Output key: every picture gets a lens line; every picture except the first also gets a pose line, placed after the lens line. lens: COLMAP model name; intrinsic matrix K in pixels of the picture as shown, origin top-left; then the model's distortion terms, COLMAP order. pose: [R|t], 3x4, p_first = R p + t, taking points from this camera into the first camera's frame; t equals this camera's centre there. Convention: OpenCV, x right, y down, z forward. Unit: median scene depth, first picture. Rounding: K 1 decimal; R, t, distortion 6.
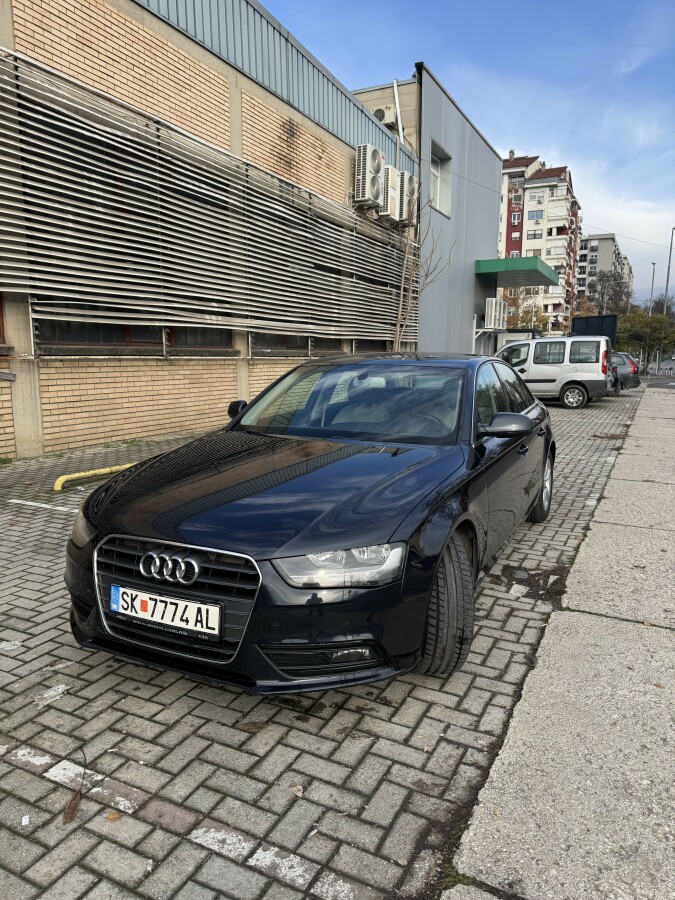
lens RADIAL K [[624.4, 0, 337.5], [0, 624.4, 450.0], [0, 0, 1]] dist [0.028908, -0.004747]
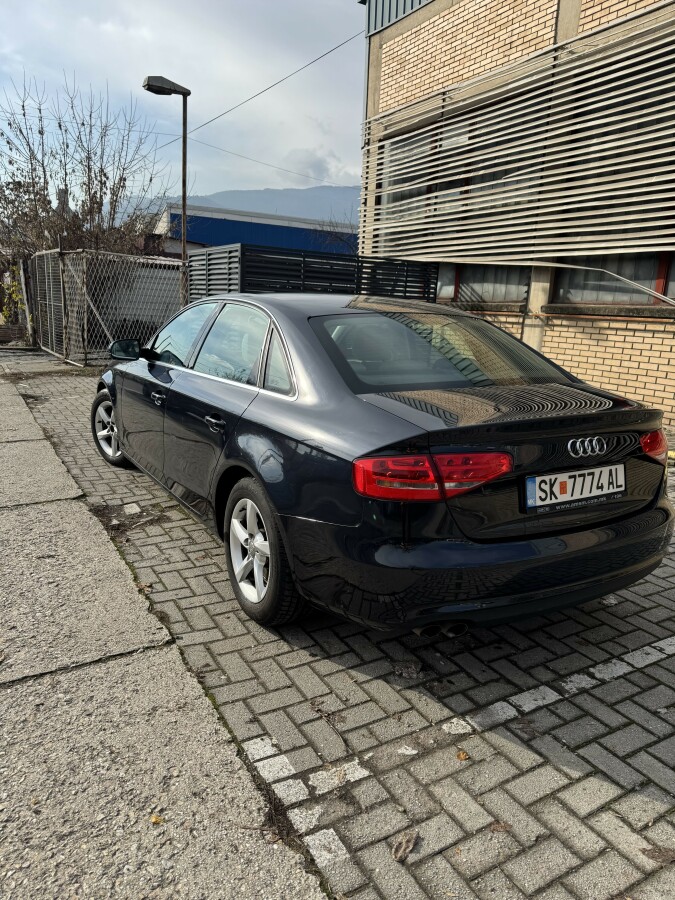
lens RADIAL K [[632.2, 0, 337.5], [0, 632.2, 450.0], [0, 0, 1]] dist [0.005906, -0.000463]
pose [[-0.539320, 0.167698, -0.825234, 1.641248], [-0.168473, 0.938672, 0.300853, -0.429448], [0.825076, 0.301286, -0.477992, 2.991768]]
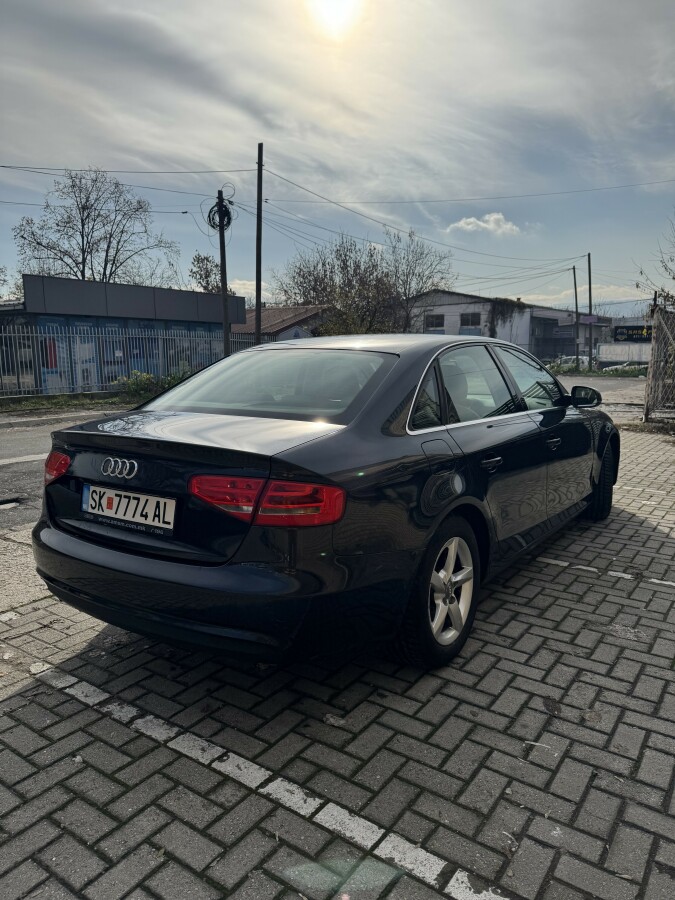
lens RADIAL K [[624.4, 0, 337.5], [0, 624.4, 450.0], [0, 0, 1]] dist [0.028908, -0.004747]
pose [[-0.989622, -0.008100, 0.143470, 0.196196], [0.034645, 0.955508, 0.292924, -0.508432], [-0.139459, 0.294854, -0.945311, 3.697541]]
